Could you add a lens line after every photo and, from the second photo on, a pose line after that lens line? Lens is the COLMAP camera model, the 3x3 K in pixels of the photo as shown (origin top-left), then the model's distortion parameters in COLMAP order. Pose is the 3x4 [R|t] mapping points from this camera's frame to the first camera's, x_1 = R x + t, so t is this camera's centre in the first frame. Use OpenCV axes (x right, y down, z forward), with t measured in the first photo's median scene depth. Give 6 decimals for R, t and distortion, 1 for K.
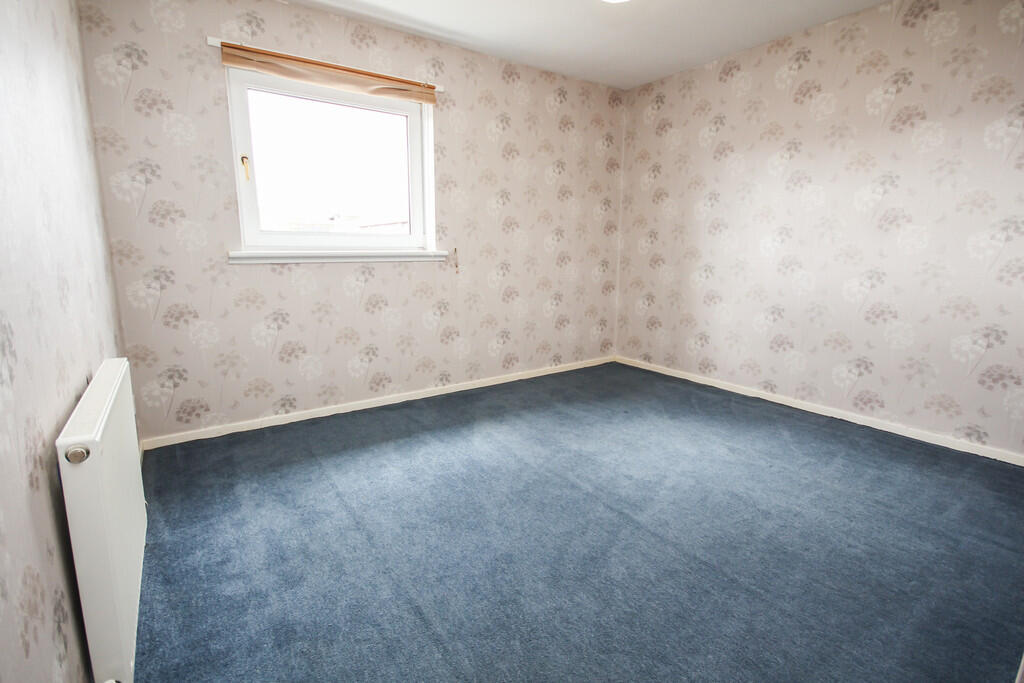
lens RADIAL K [[508.3, 0, 507.9], [0, 508.3, 341.9], [0, 0, 1]] dist [0.004758, 0.001512]
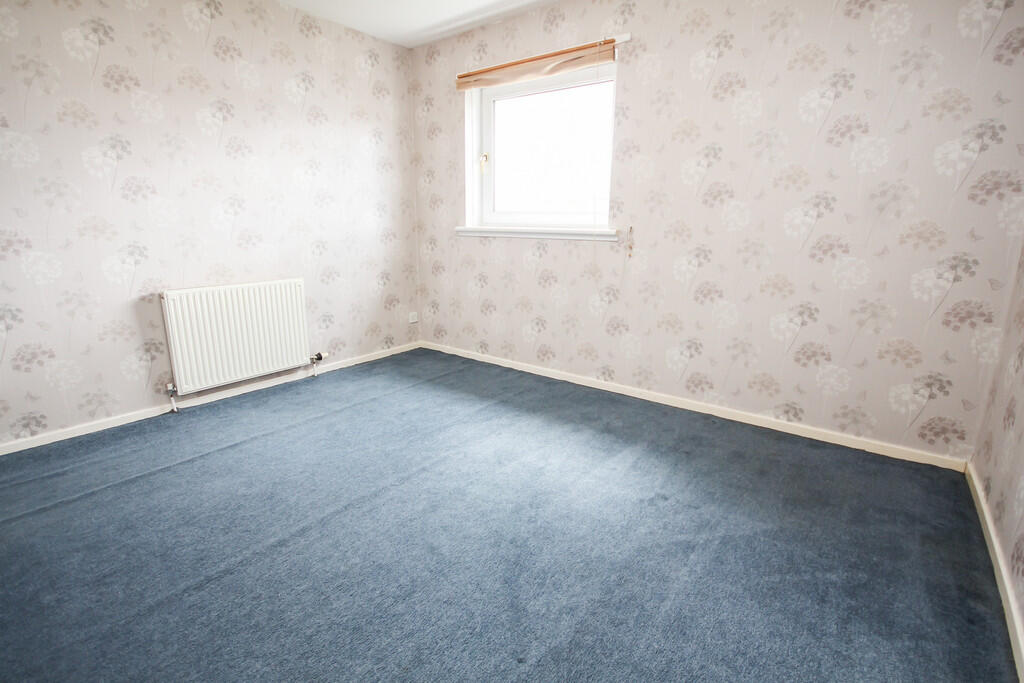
lens RADIAL K [[508.3, 0, 507.9], [0, 508.3, 341.9], [0, 0, 1]] dist [0.004758, 0.001512]
pose [[0.266320, 0.223408, -0.937637, 0.735253], [-0.184481, 0.966599, 0.177910, -0.121809], [0.946066, 0.125595, 0.298640, 0.627815]]
